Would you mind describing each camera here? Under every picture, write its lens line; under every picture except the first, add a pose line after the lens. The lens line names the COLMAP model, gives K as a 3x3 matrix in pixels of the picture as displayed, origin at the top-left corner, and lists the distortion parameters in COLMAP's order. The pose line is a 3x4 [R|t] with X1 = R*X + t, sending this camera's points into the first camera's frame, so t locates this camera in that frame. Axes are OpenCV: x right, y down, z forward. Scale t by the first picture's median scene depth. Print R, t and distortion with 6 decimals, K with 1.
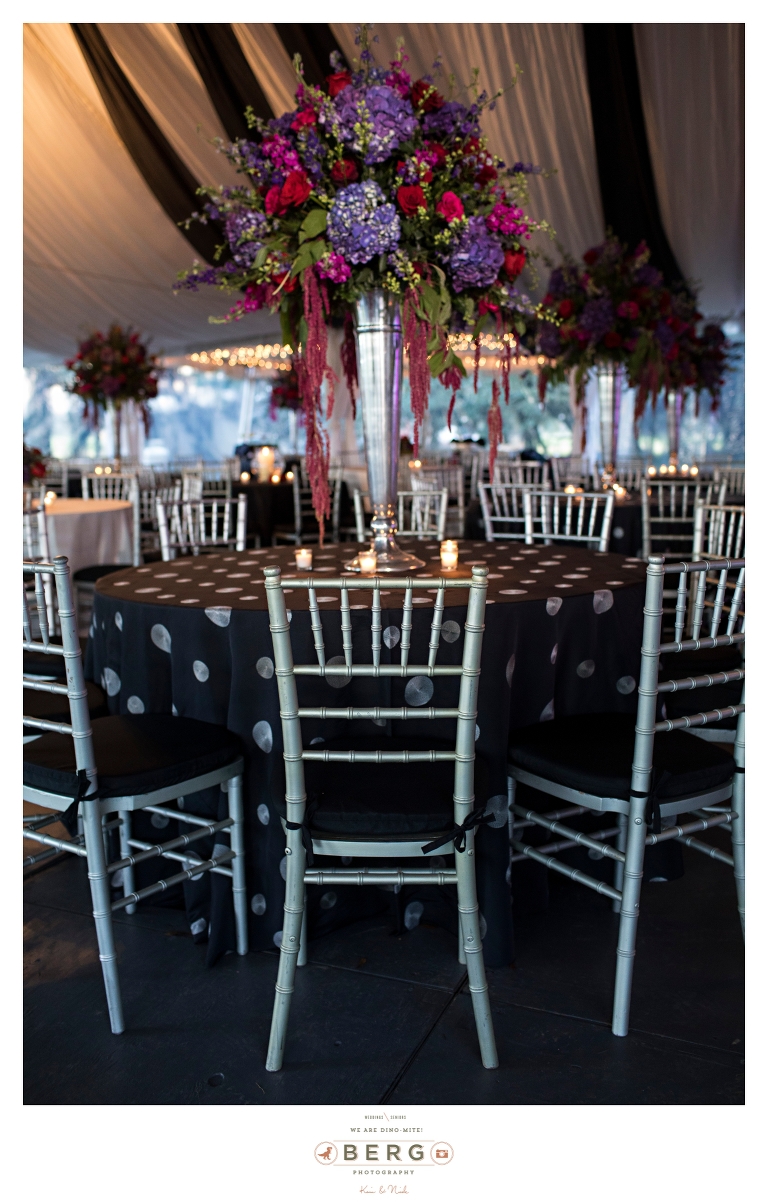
lens RADIAL K [[1128.0, 0, 376.9], [0, 1128.0, 574.0], [0, 0, 1]] dist [-0.043310, 0.000000]
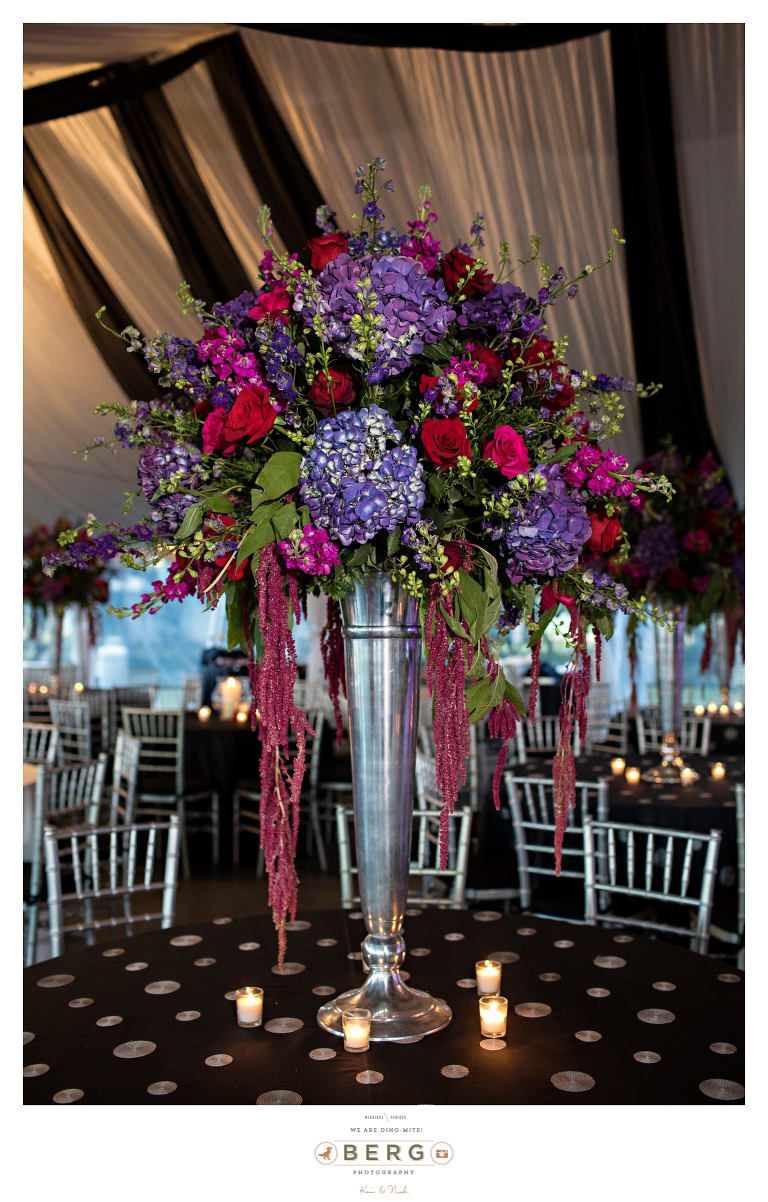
lens RADIAL K [[1128.0, 0, 386.0], [0, 1128.0, 527.1], [0, 0, 1]] dist [-0.043310, 0.000000]
pose [[0.999583, 0.022022, 0.018702, -0.009427], [-0.018330, 0.983733, -0.178698, -0.169111], [-0.022334, 0.178280, 0.983726, 0.395116]]
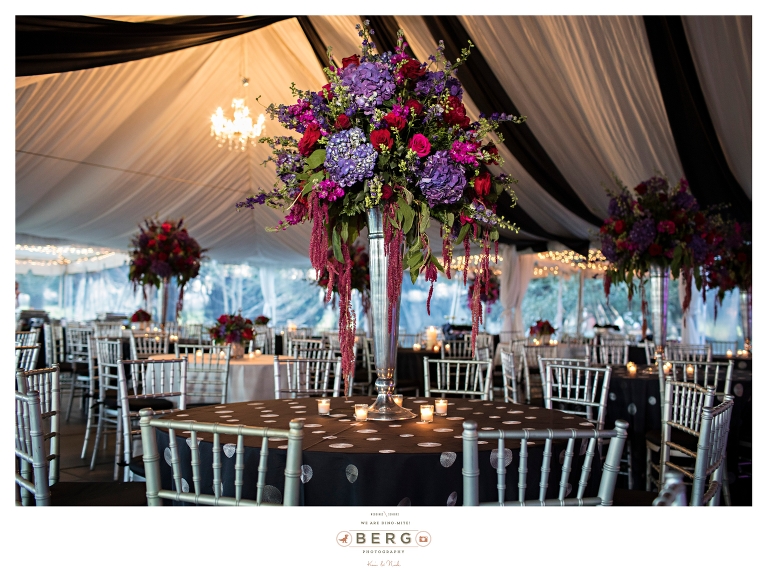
lens RADIAL K [[763.6, 0, 393.0], [0, 763.6, 258.7], [0, 0, 1]] dist [-0.062436, 0.000000]
pose [[0.959303, 0.008565, -0.282248, 0.279157], [-0.064952, 0.979431, -0.191039, -0.019325], [0.274806, 0.201597, 0.940128, 0.162421]]
